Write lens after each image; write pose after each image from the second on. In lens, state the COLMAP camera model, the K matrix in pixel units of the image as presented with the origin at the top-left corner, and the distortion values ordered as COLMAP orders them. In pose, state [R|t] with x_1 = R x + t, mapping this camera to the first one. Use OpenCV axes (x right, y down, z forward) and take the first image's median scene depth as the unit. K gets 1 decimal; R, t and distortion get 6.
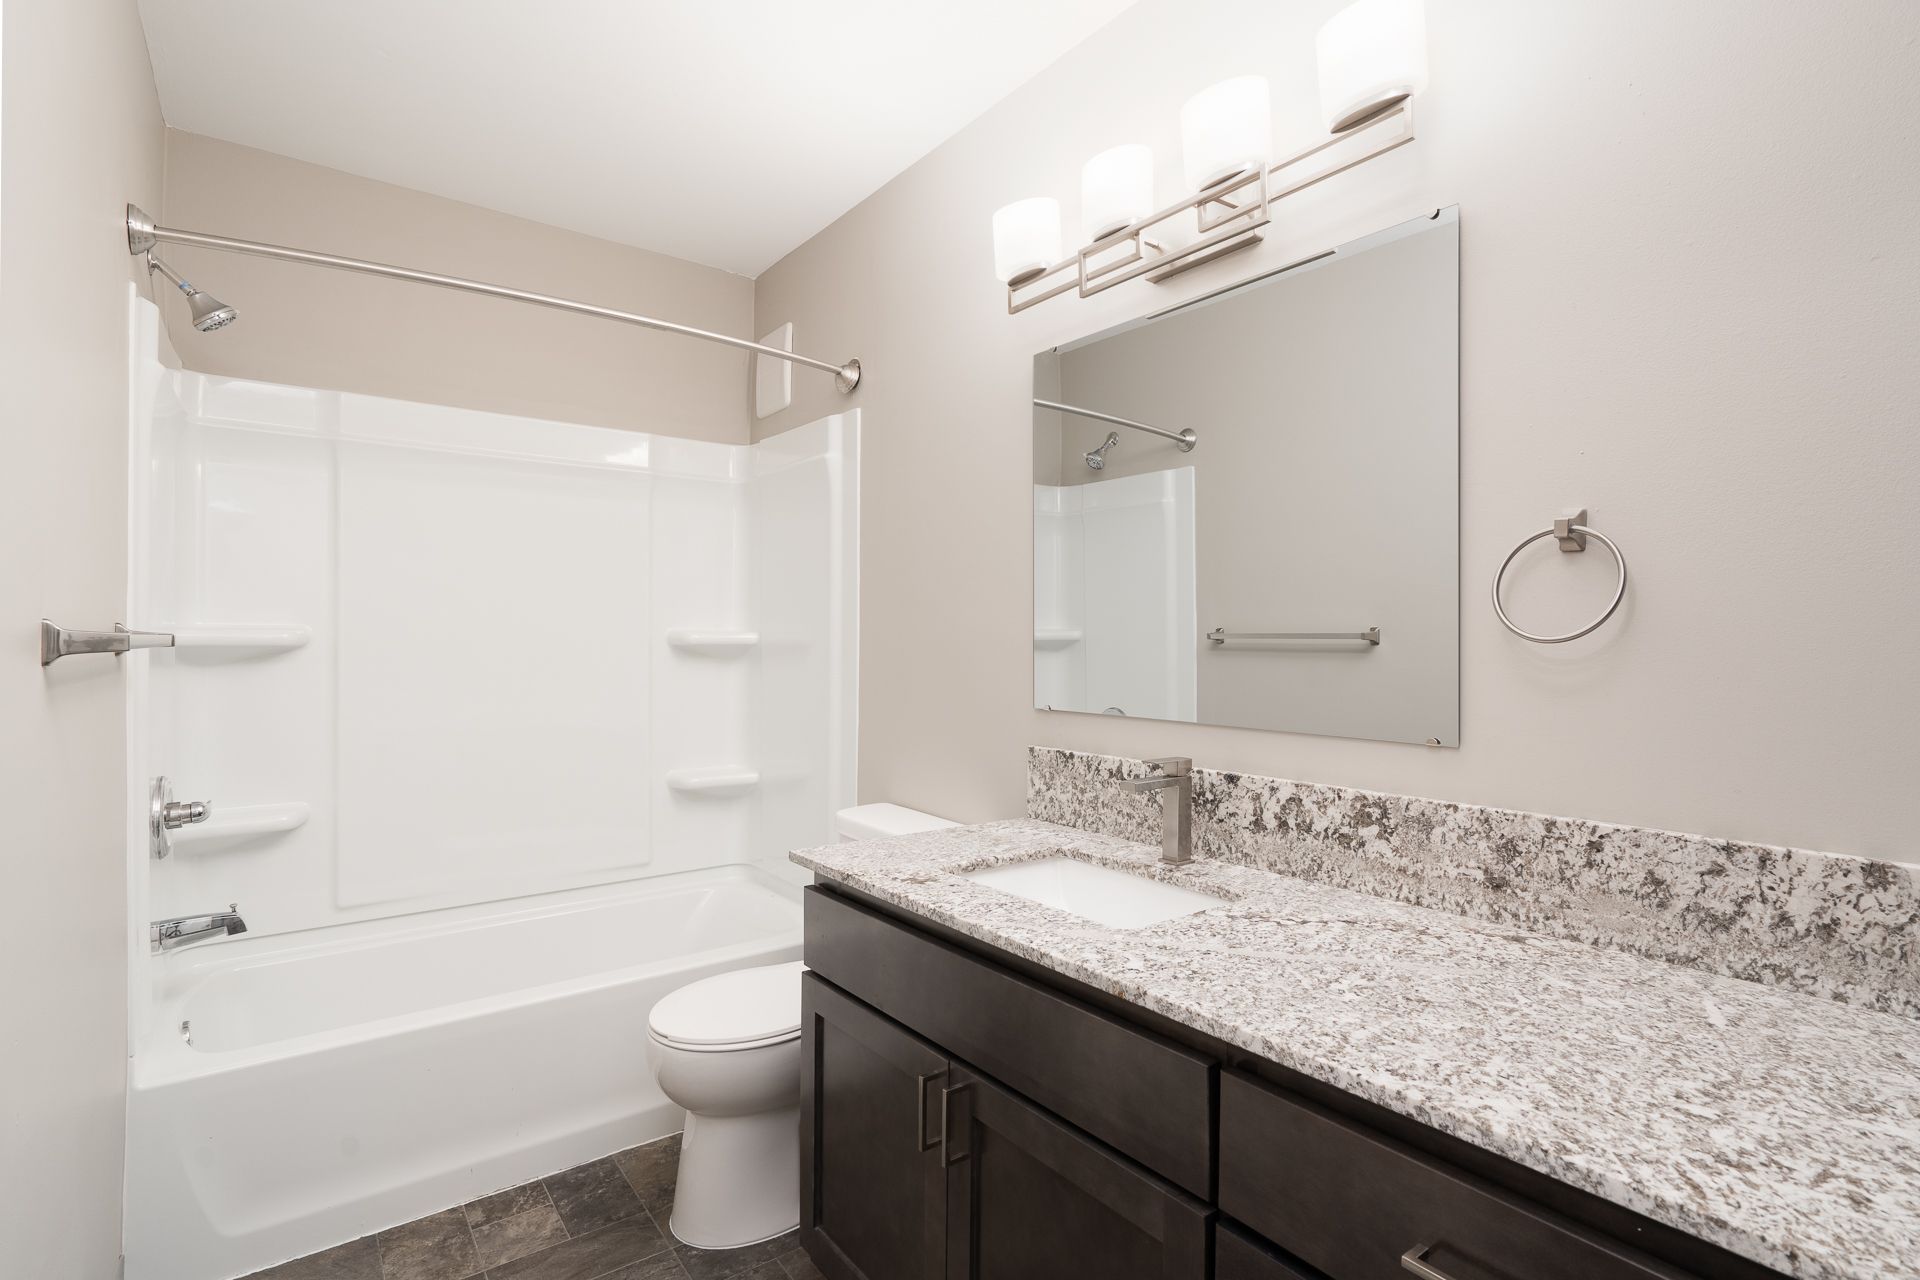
lens RADIAL K [[887.1, 0, 975.2], [0, 887.1, 634.3], [0, 0, 1]] dist [-0.001203, 0.001102]
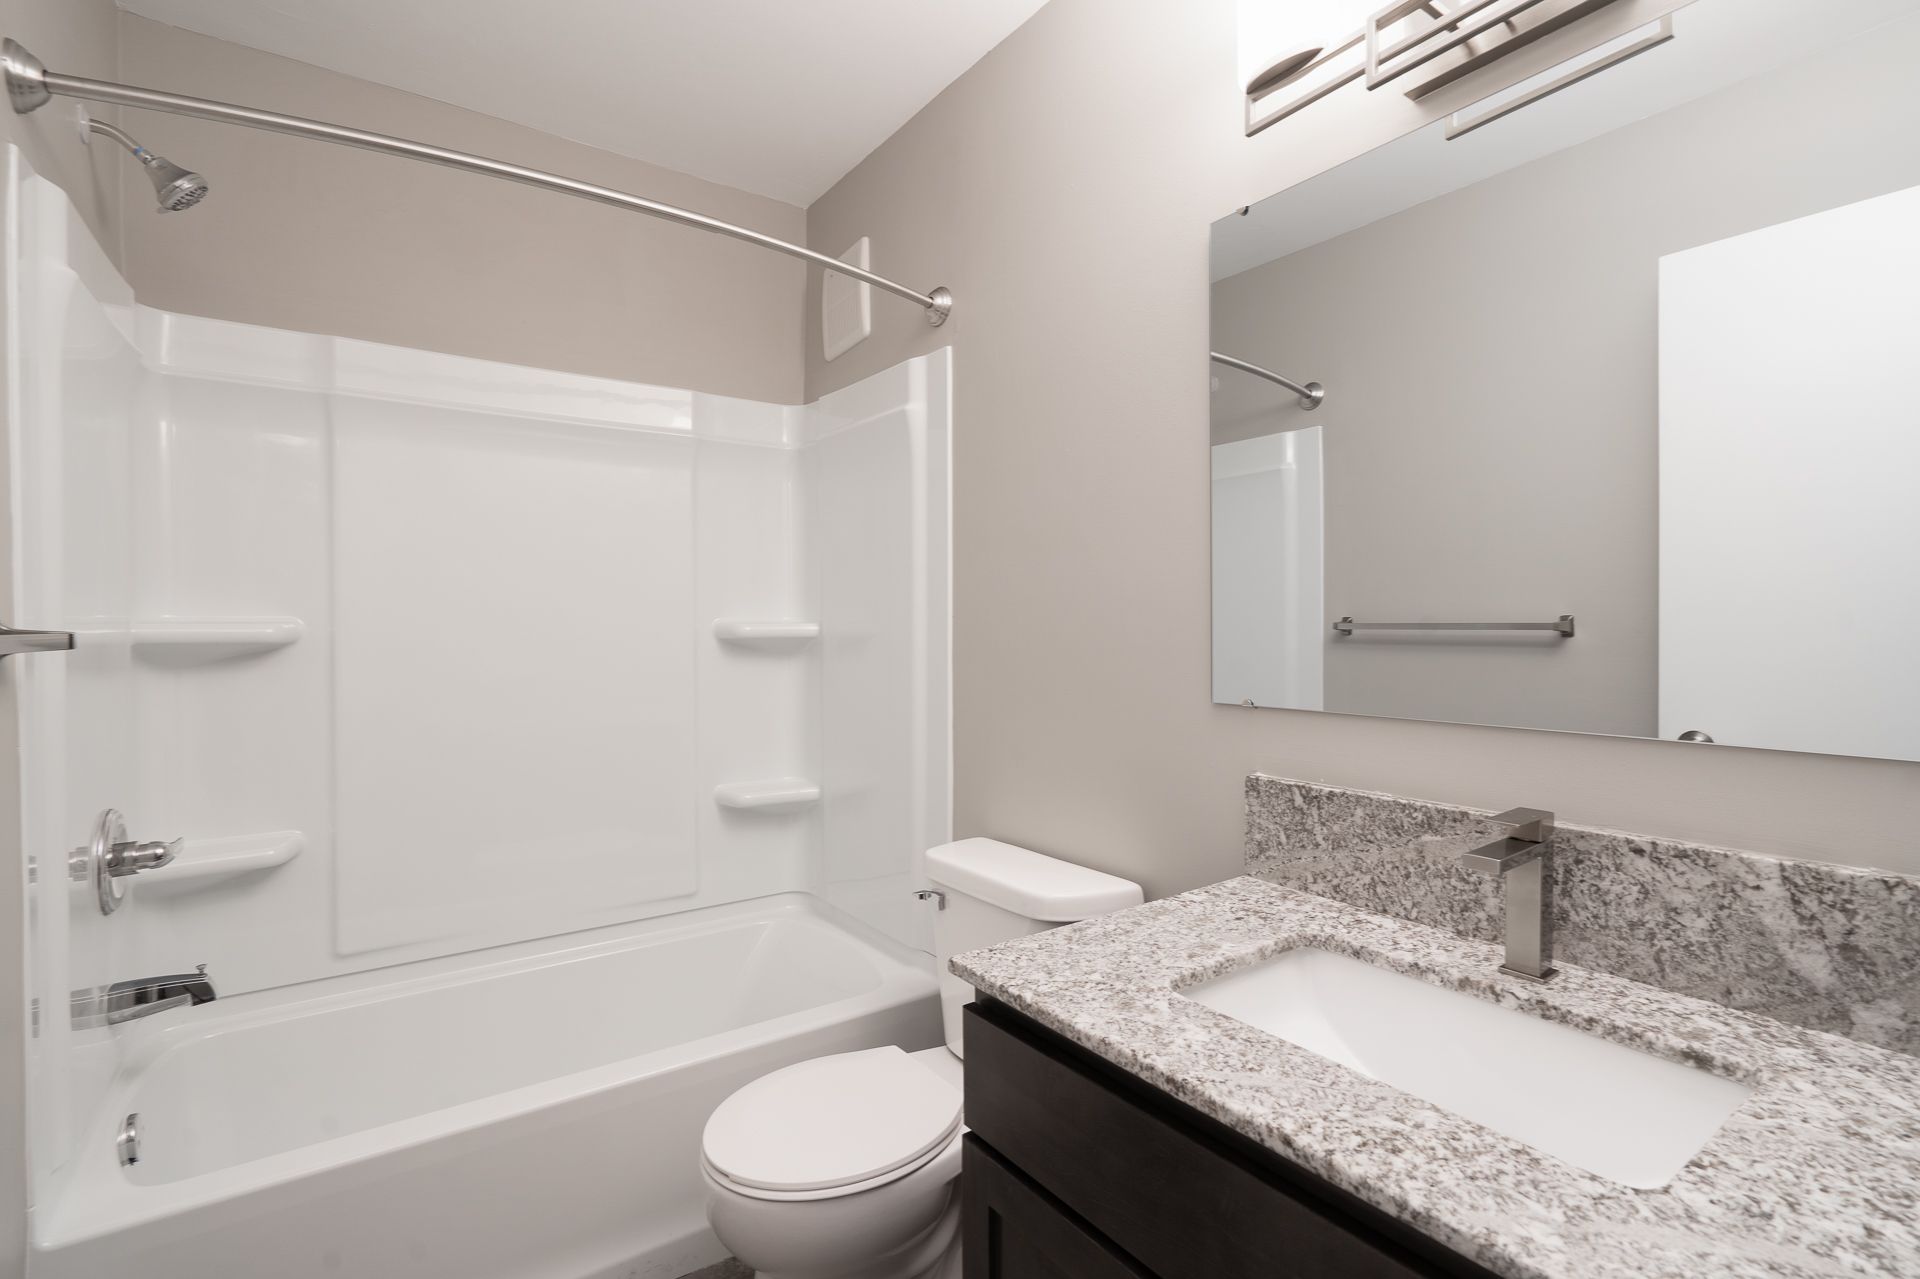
lens RADIAL K [[887.1, 0, 945.9], [0, 887.1, 645.0], [0, 0, 1]] dist [-0.001203, 0.001102]
pose [[0.998165, -0.004163, -0.060405, -0.086159], [0.005335, 0.999800, 0.019250, 0.001737], [0.060313, -0.019536, 0.997988, 0.188448]]
